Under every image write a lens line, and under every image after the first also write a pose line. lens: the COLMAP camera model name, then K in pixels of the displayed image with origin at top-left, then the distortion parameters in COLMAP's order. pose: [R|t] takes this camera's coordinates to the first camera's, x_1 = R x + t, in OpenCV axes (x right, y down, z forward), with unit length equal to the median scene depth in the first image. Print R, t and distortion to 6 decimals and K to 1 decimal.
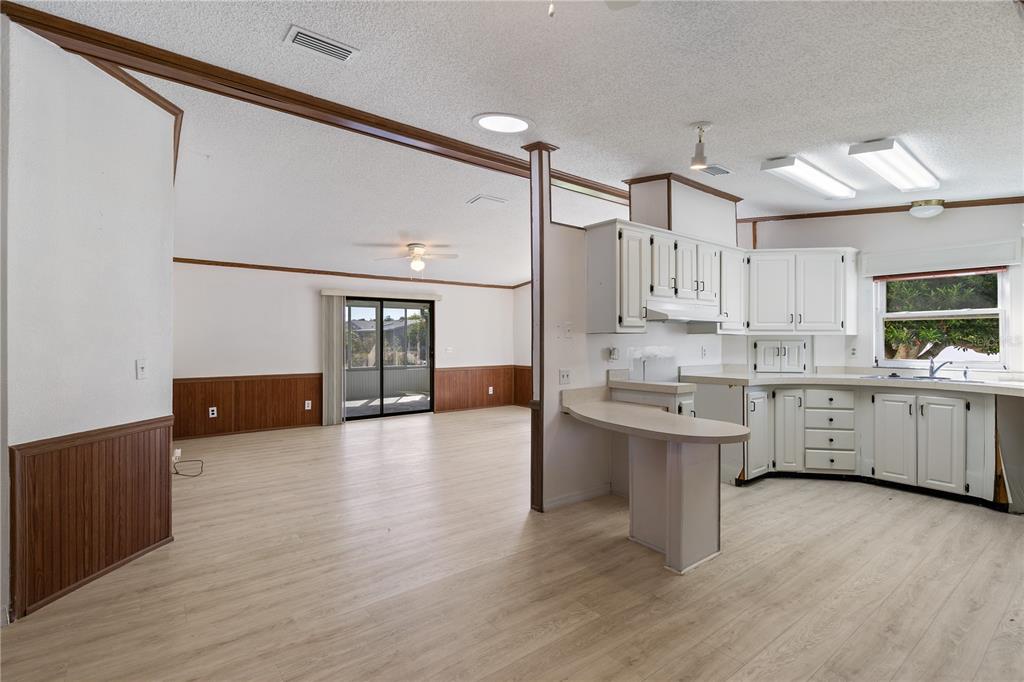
lens RADIAL K [[467.4, 0, 506.8], [0, 467.4, 342.3], [0, 0, 1]] dist [-0.000630, 0.000707]
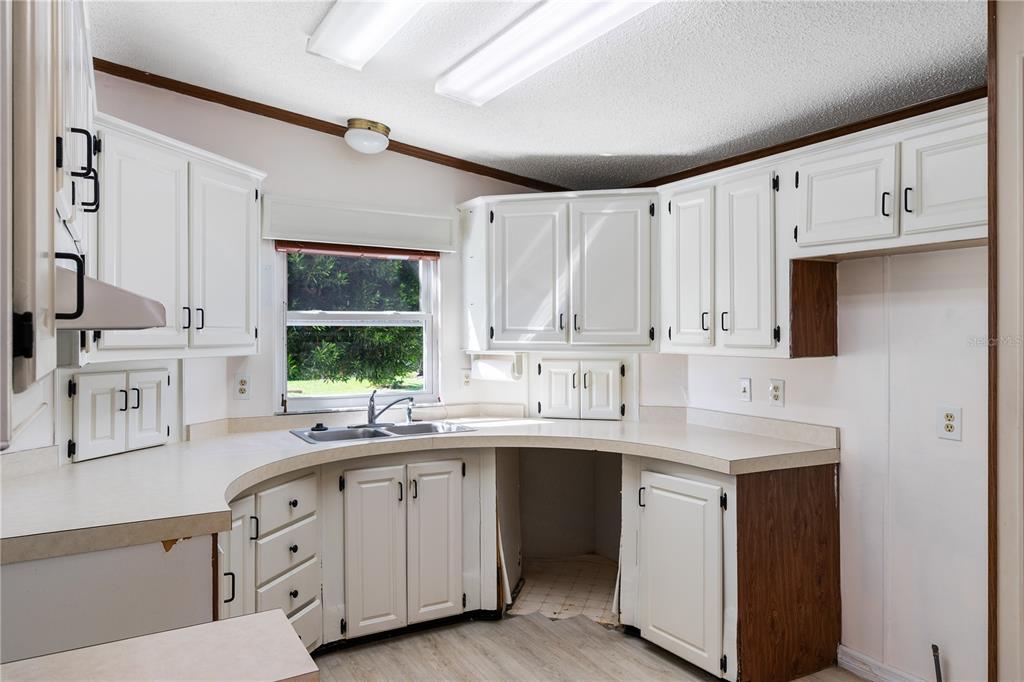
lens RADIAL K [[688.1, 0, 509.4], [0, 688.1, 329.4], [0, 0, 1]] dist [-0.003561, -0.000983]
pose [[0.130143, 0.004870, 0.991483, 0.062085], [0.001572, 0.999986, -0.005118, -0.039363], [-0.991494, 0.002224, 0.130134, 0.676554]]
